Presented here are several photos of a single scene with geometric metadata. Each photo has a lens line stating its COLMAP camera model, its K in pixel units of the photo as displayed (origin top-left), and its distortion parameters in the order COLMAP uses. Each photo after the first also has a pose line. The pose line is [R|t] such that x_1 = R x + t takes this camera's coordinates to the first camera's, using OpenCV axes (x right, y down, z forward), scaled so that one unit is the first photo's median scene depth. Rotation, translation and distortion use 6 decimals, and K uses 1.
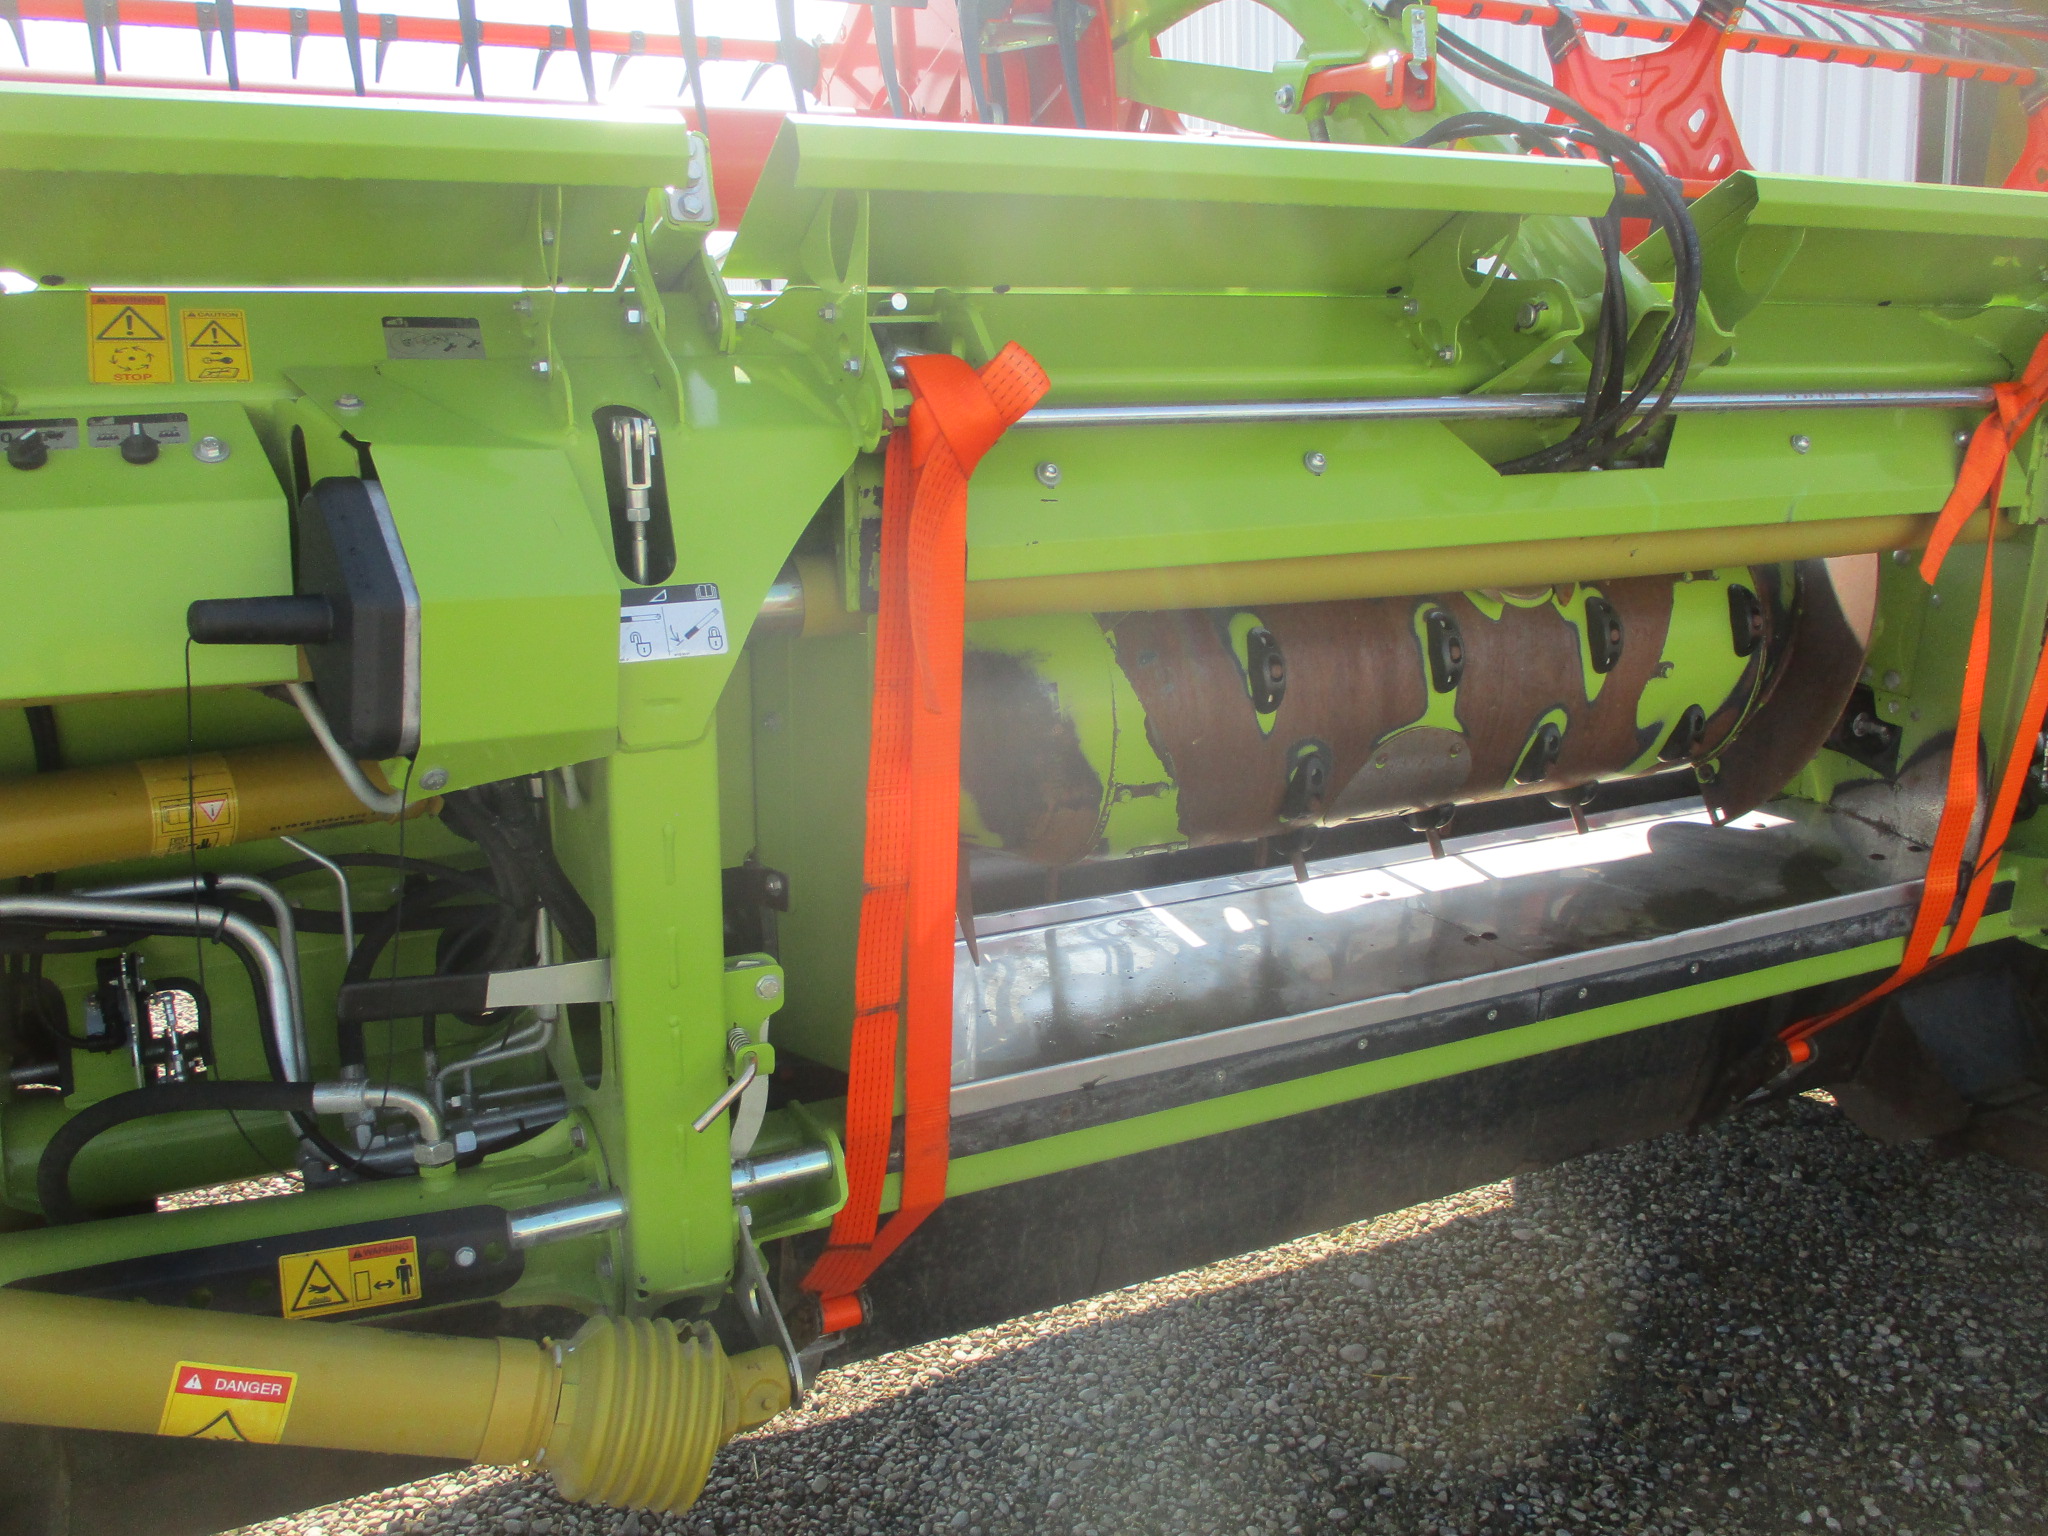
lens RADIAL K [[1662.5, 0, 1024.0], [0, 1662.5, 768.0], [0, 0, 1]] dist [-0.044821, 0.007471]
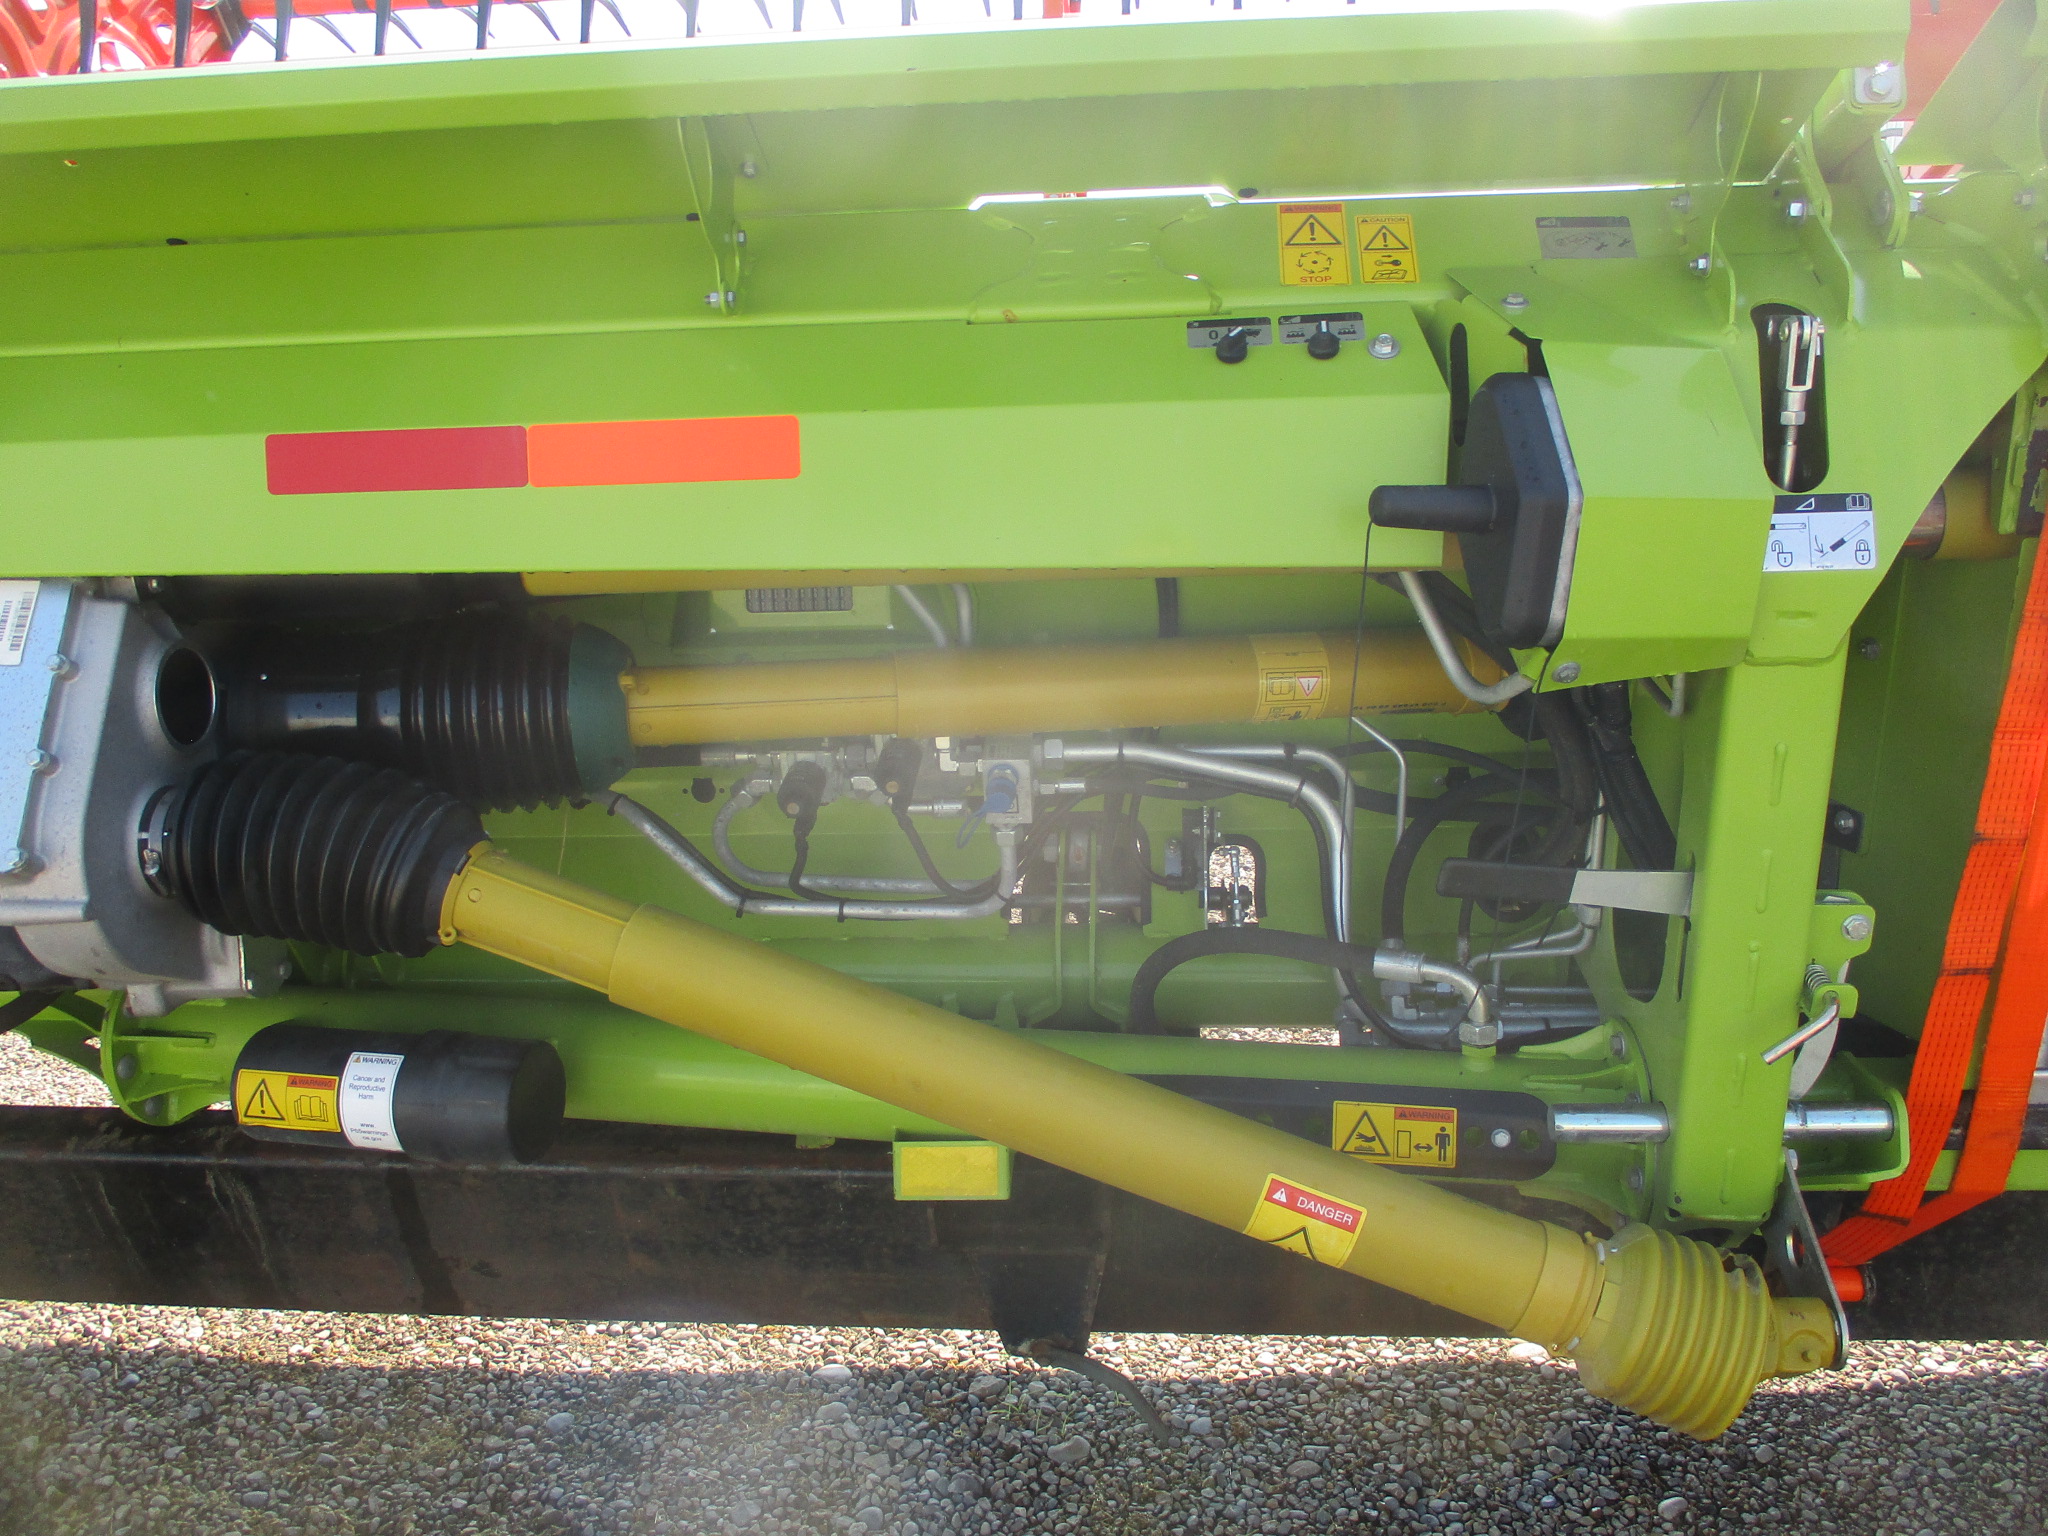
lens RADIAL K [[1662.5, 0, 1024.0], [0, 1662.5, 768.0], [0, 0, 1]] dist [-0.044821, 0.007471]
pose [[0.859122, 0.116639, -0.498302, -0.101984], [-0.092808, 0.993046, 0.072436, 0.017750], [0.503286, -0.015985, 0.863972, -0.041399]]
